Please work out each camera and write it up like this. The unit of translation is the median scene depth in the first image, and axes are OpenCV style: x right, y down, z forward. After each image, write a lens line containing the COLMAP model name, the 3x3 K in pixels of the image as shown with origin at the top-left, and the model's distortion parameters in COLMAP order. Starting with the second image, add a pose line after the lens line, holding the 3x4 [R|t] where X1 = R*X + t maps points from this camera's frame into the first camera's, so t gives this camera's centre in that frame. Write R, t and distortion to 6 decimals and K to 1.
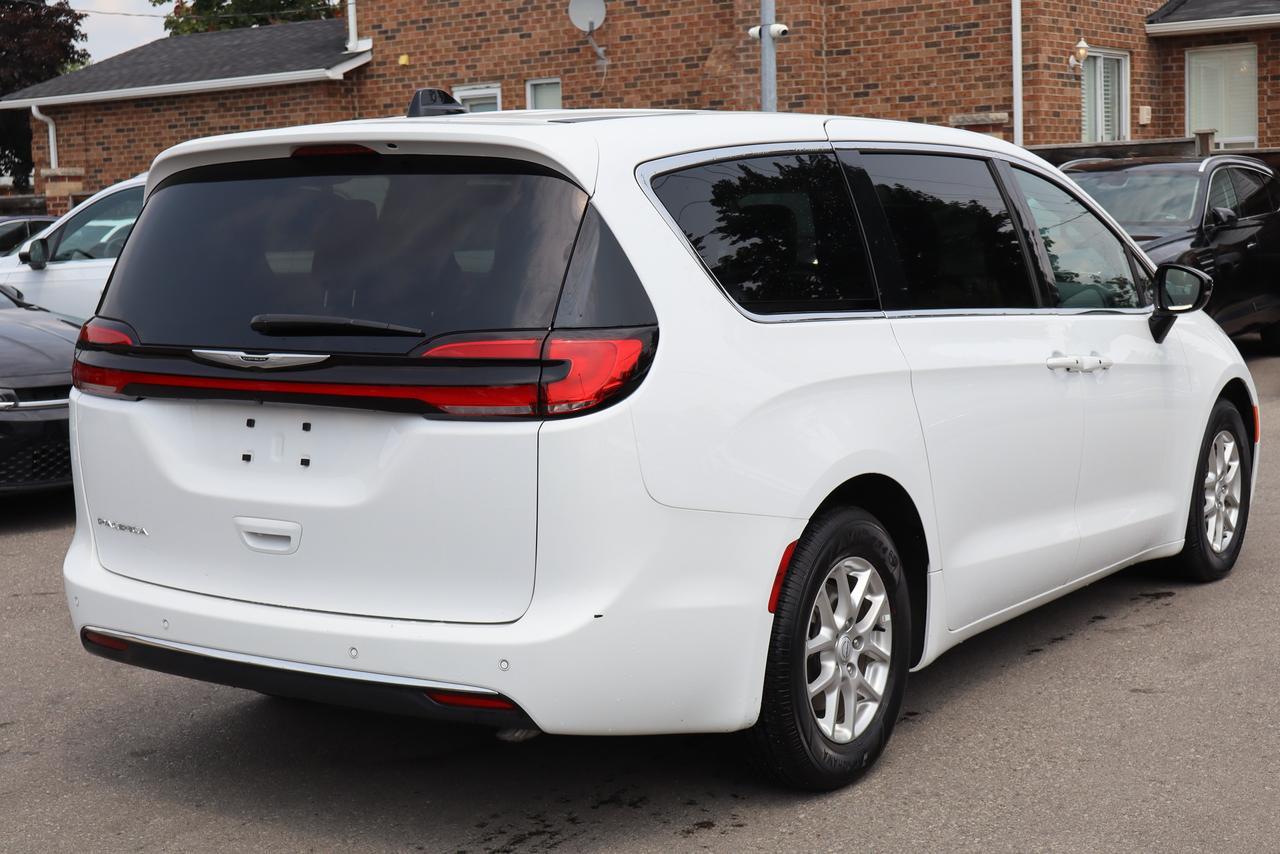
lens RADIAL K [[1960.0, 0, 640.7], [0, 1960.0, 422.4], [0, 0, 1]] dist [0.025163, 0.000000]
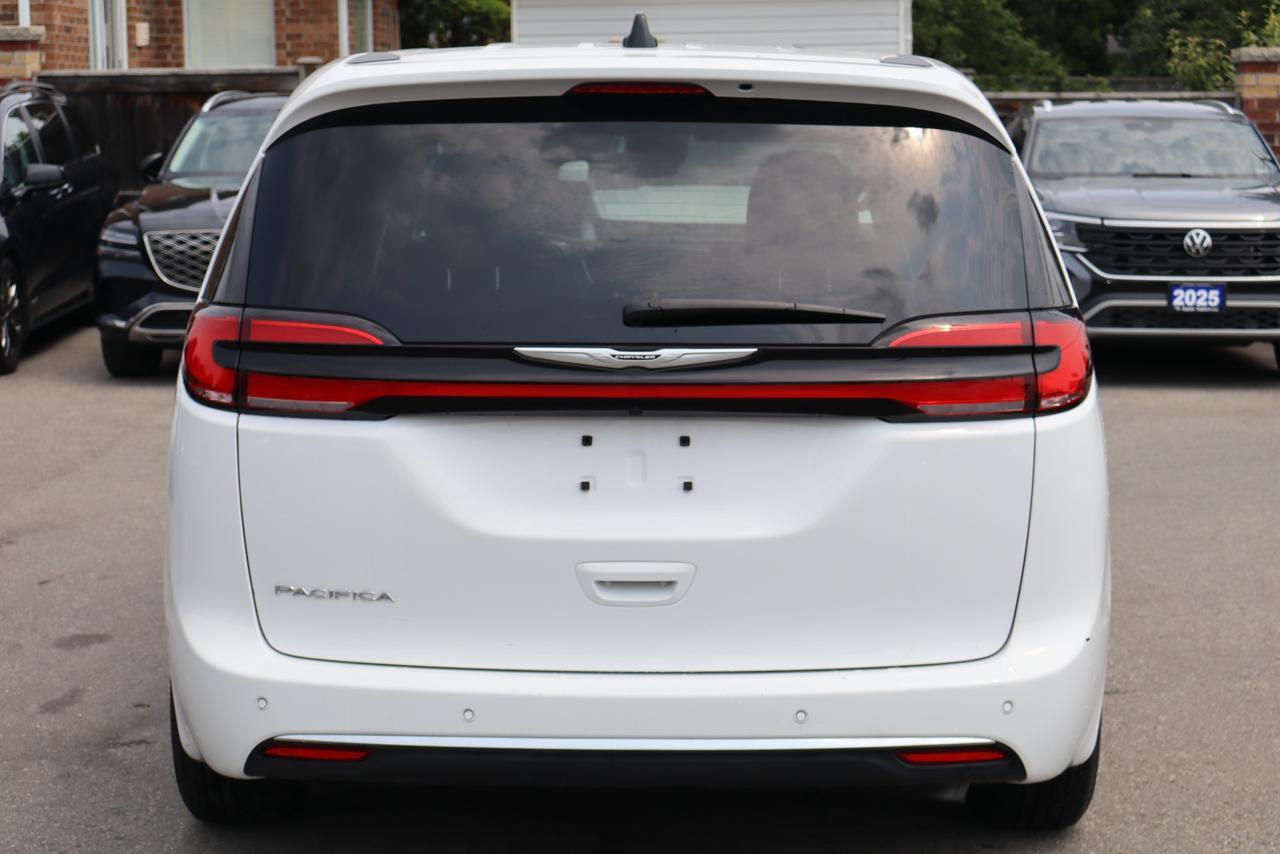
lens RADIAL K [[2609.4, 0, 639.1], [0, 2609.4, 429.0], [0, 0, 1]] dist [0.000539, 0.000000]
pose [[0.831612, -0.044134, 0.553600, -0.749772], [0.044952, 0.998916, 0.012110, -0.015782], [-0.553535, 0.014814, 0.832694, 0.134135]]
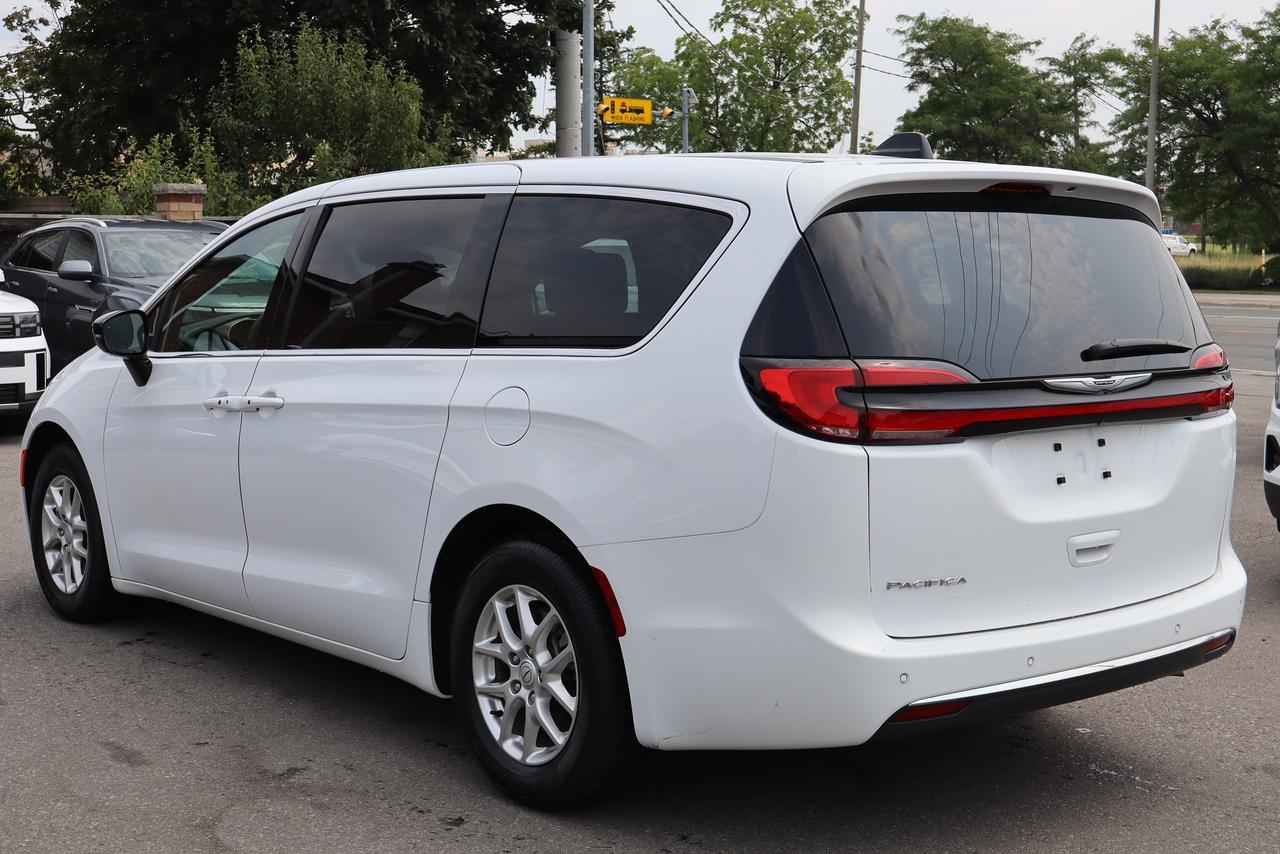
lens RADIAL K [[1895.4, 0, 642.1], [0, 1895.4, 428.9], [0, 0, 1]] dist [-0.100332, 0.000000]
pose [[0.283115, -0.072583, 0.956335, -1.215898], [0.102944, 0.993671, 0.044941, -0.076813], [-0.953545, 0.085726, 0.288796, 0.920792]]
